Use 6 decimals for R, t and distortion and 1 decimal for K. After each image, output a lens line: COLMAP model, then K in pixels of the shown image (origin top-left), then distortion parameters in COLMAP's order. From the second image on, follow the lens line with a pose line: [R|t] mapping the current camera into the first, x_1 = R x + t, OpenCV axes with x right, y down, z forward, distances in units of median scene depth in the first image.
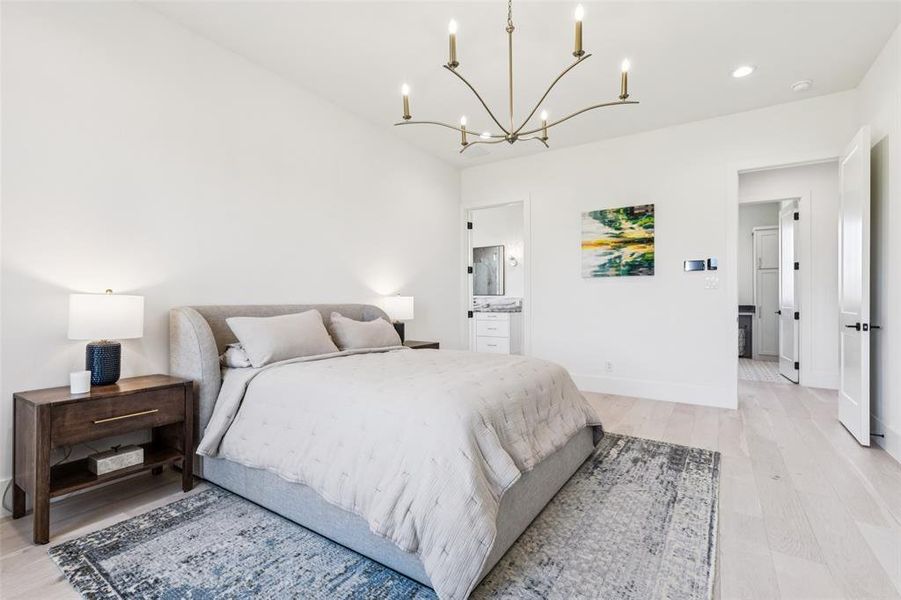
lens RADIAL K [[418.6, 0, 450.5], [0, 418.6, 300.0], [0, 0, 1]] dist [-0.016651, 0.000033]
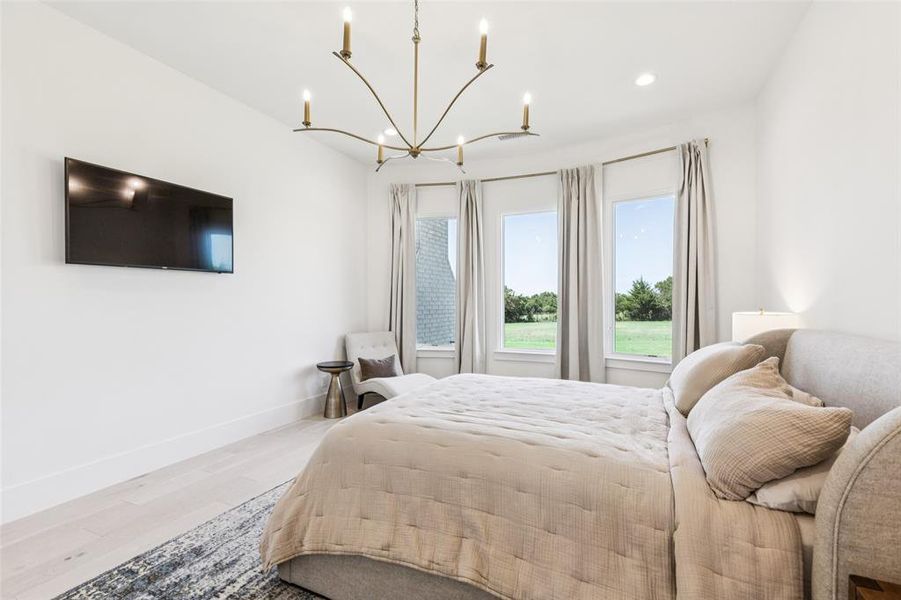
lens RADIAL K [[404.4, 0, 452.3], [0, 404.4, 300.8], [0, 0, 1]] dist [0.003262, 0.000026]
pose [[-0.988974, -0.002373, -0.148074, 0.187201], [-0.003100, 0.999984, 0.004674, -0.060211], [0.148060, 0.005082, -0.988965, 1.814937]]
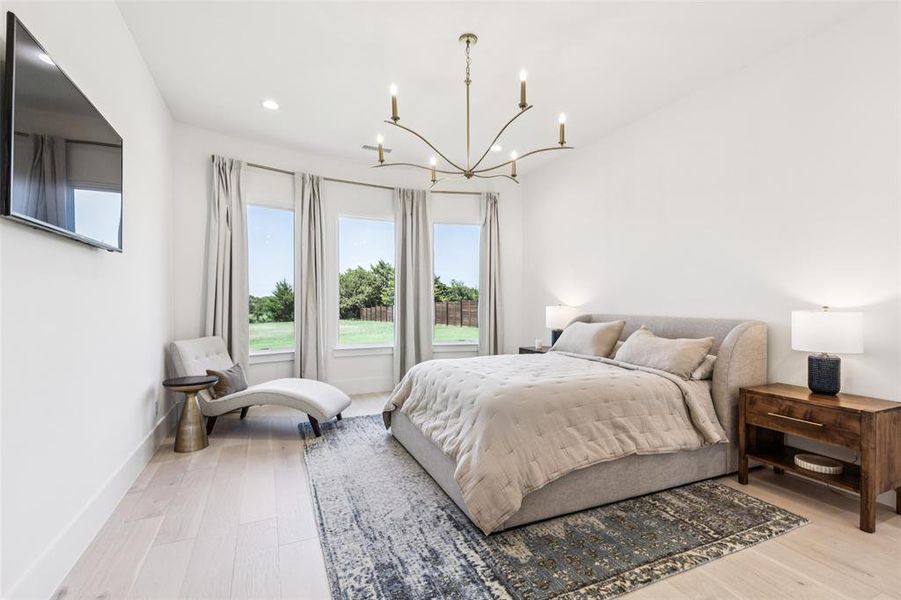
lens RADIAL K [[404.4, 0, 452.3], [0, 404.4, 300.8], [0, 0, 1]] dist [0.003262, 0.000026]
pose [[-0.539391, -0.007071, -0.842026, 1.062632], [-0.007610, 0.999965, -0.003523, -0.040801], [0.842021, 0.004507, -0.539426, 1.469306]]
